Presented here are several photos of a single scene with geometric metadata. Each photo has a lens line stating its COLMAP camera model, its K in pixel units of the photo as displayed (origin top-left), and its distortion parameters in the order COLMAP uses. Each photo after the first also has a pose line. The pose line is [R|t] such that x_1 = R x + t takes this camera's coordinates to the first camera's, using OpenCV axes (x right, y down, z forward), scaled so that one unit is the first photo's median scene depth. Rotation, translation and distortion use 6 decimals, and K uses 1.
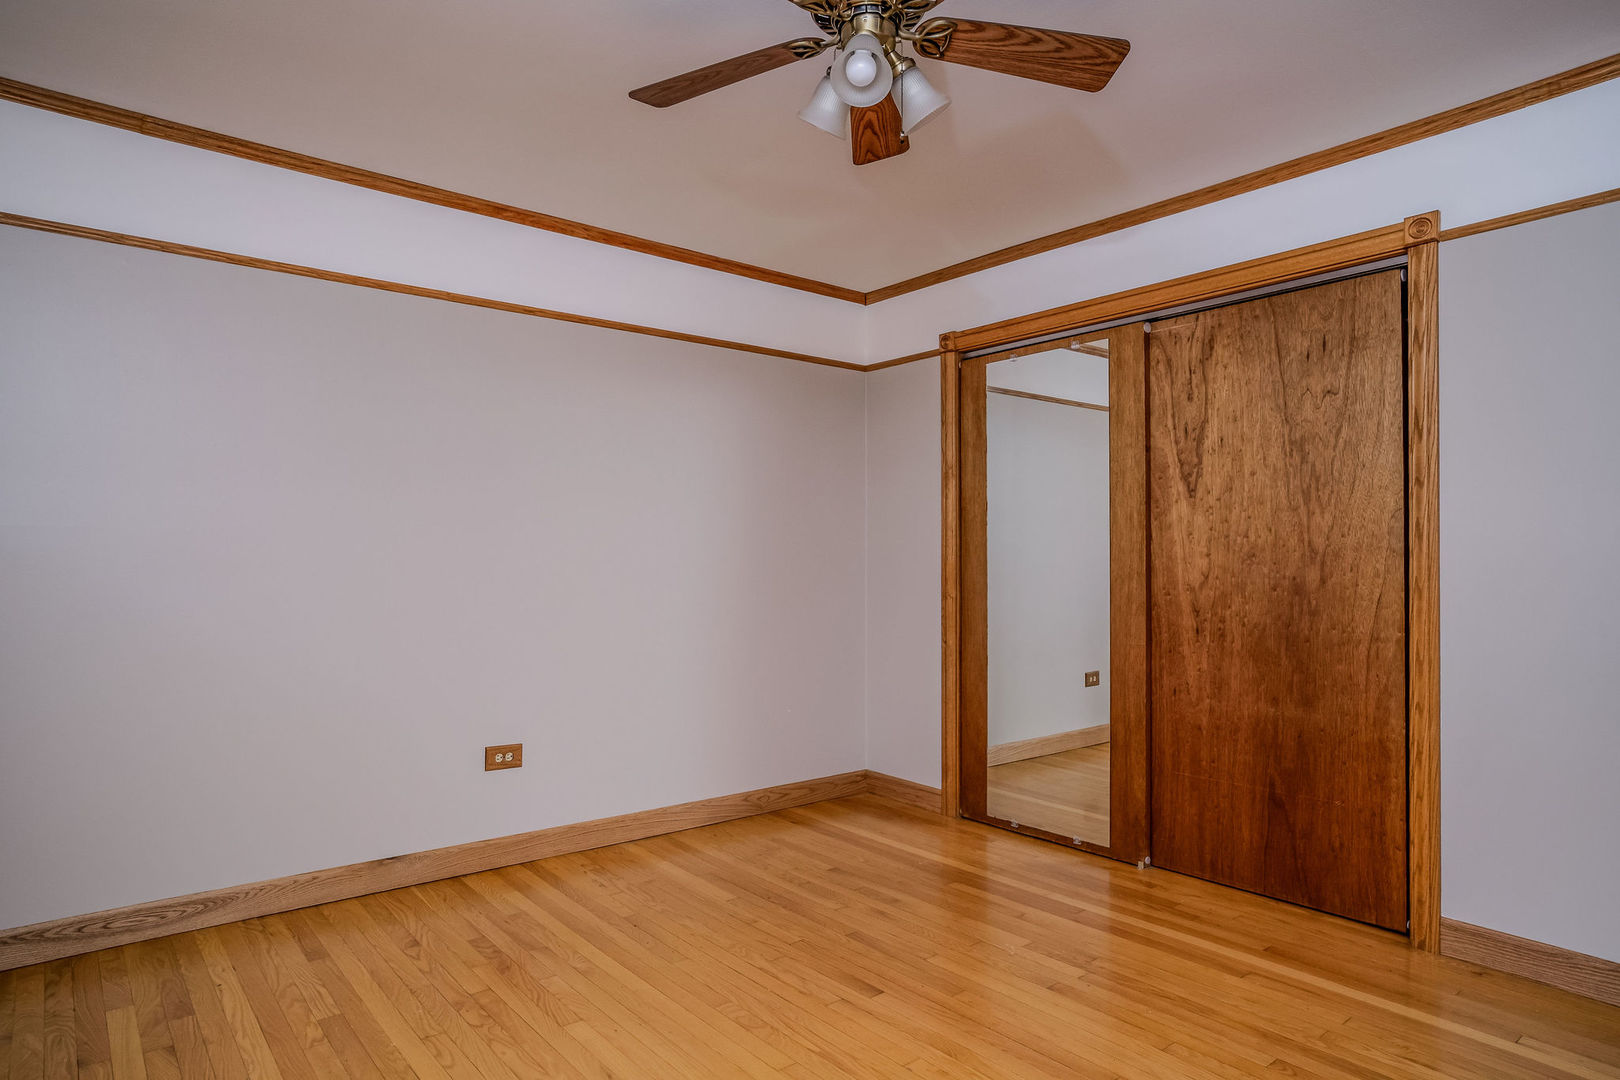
lens RADIAL K [[975.5, 0, 809.5], [0, 975.5, 529.4], [0, 0, 1]] dist [-0.031947, 0.019925]
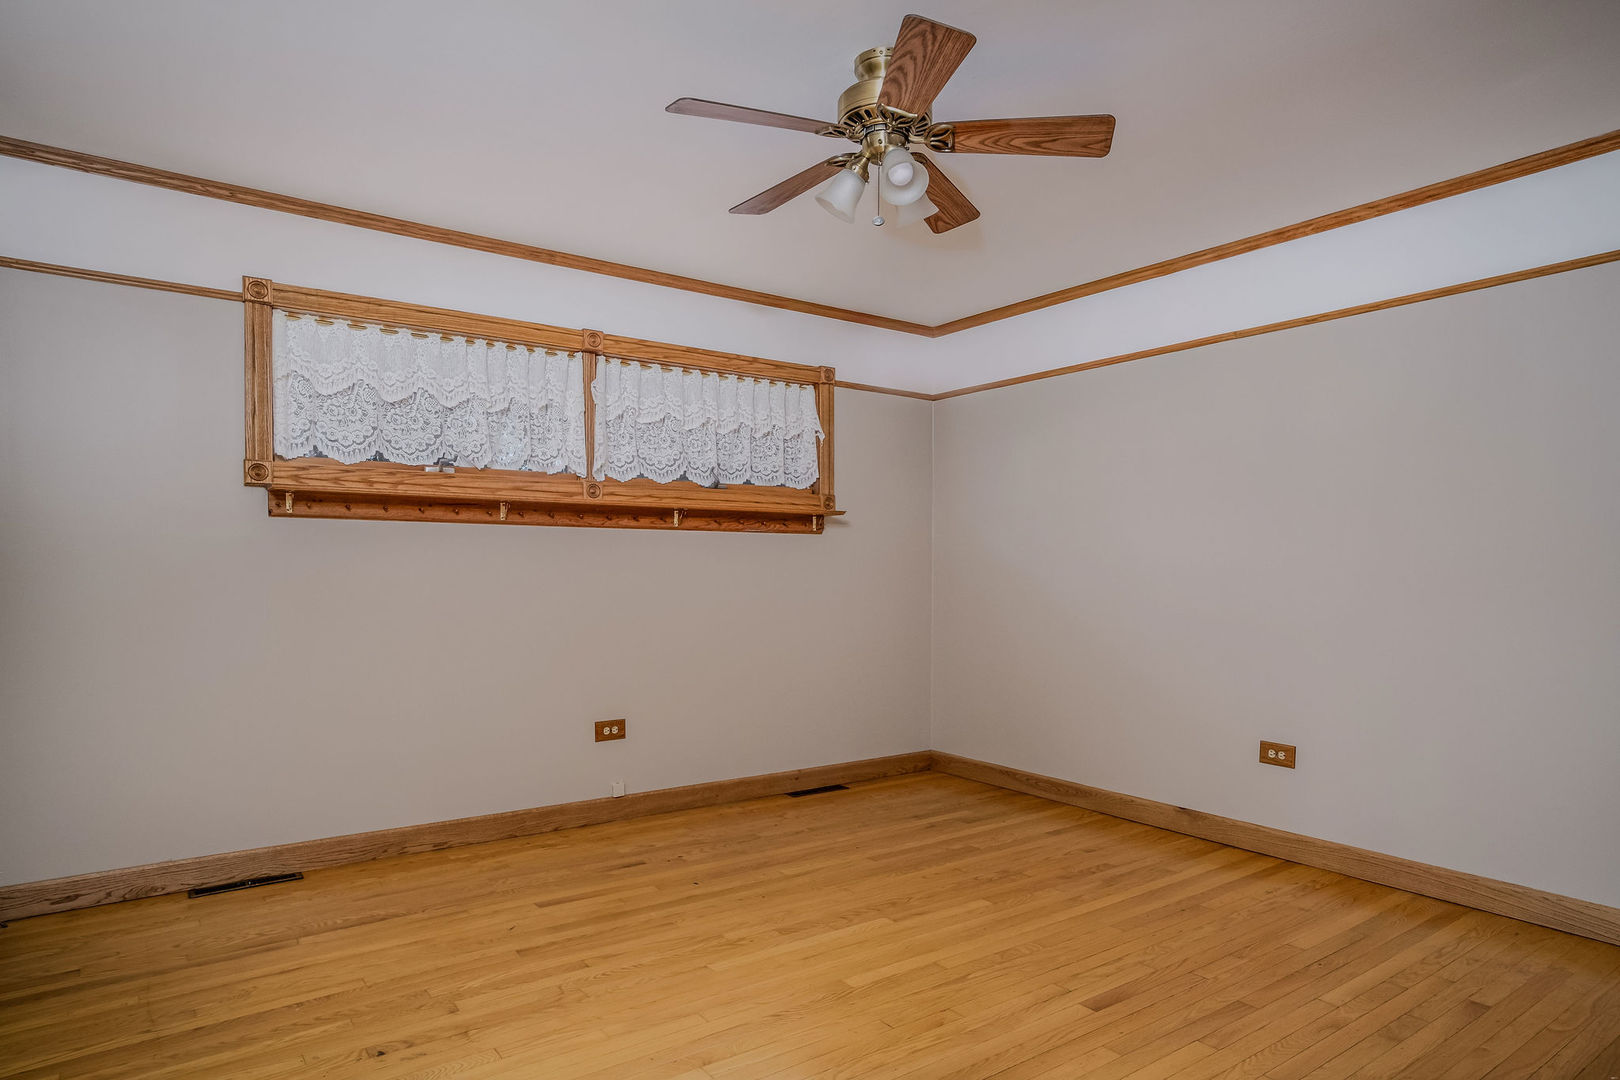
lens RADIAL K [[975.5, 0, 810.2], [0, 975.5, 552.3], [0, 0, 1]] dist [-0.031947, 0.019925]
pose [[-0.090243, -0.012658, -0.995839, 0.859275], [0.026328, 0.999539, -0.015091, 0.018657], [0.995572, -0.027580, -0.089869, 0.650110]]
